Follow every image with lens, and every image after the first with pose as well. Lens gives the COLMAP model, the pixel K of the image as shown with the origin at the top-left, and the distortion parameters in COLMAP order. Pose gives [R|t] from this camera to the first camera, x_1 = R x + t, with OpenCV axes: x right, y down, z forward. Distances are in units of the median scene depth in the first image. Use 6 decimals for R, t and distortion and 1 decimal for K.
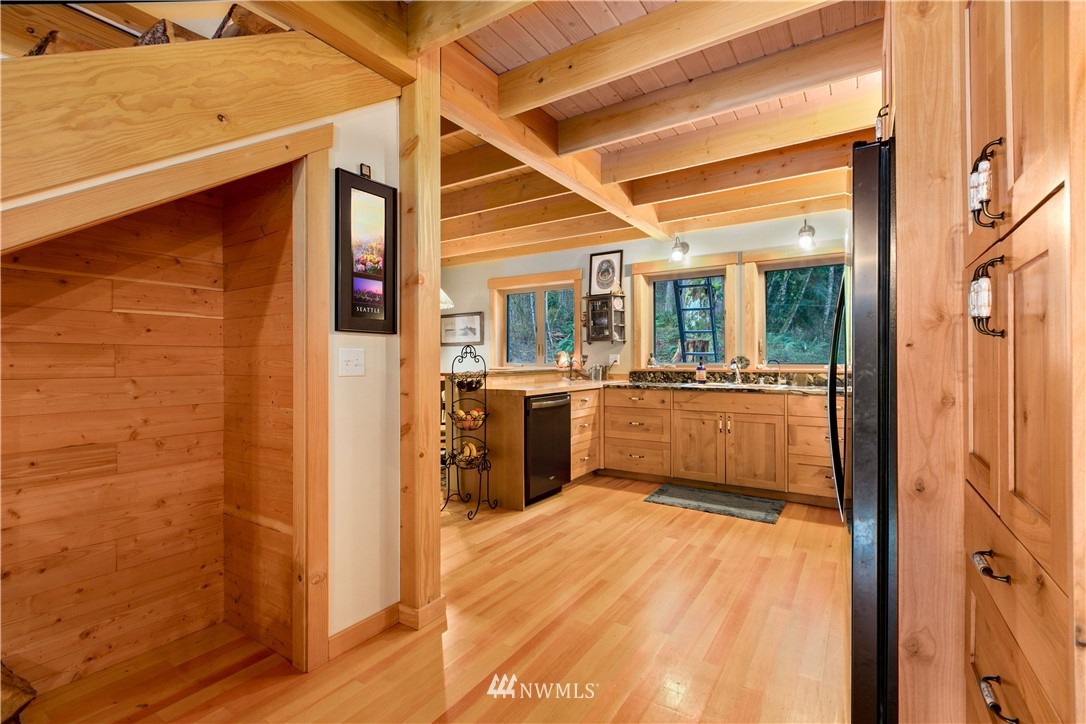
lens RADIAL K [[491.1, 0, 537.4], [0, 491.1, 359.9], [0, 0, 1]] dist [0.001012, -0.000290]
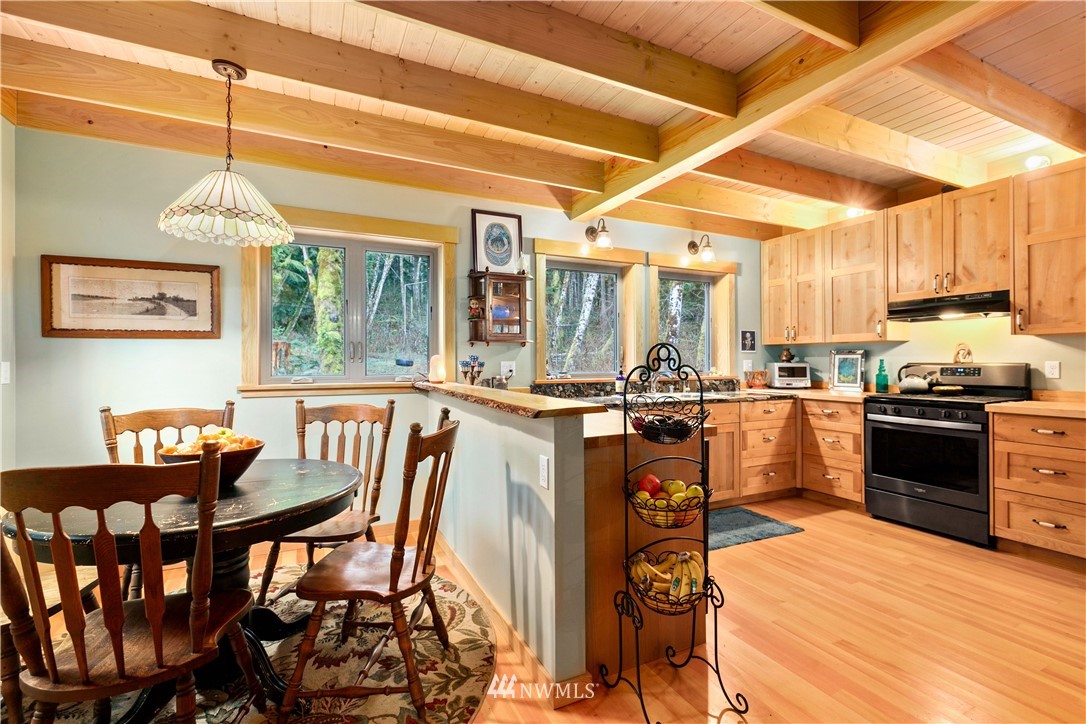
lens RADIAL K [[491.1, 0, 544.2], [0, 491.1, 363.1], [0, 0, 1]] dist [0.001012, -0.000290]
pose [[0.513601, -0.000056, 0.858029, -0.441568], [0.002106, 0.999997, -0.001196, -0.007832], [-0.858027, 0.002421, 0.513600, 0.626251]]
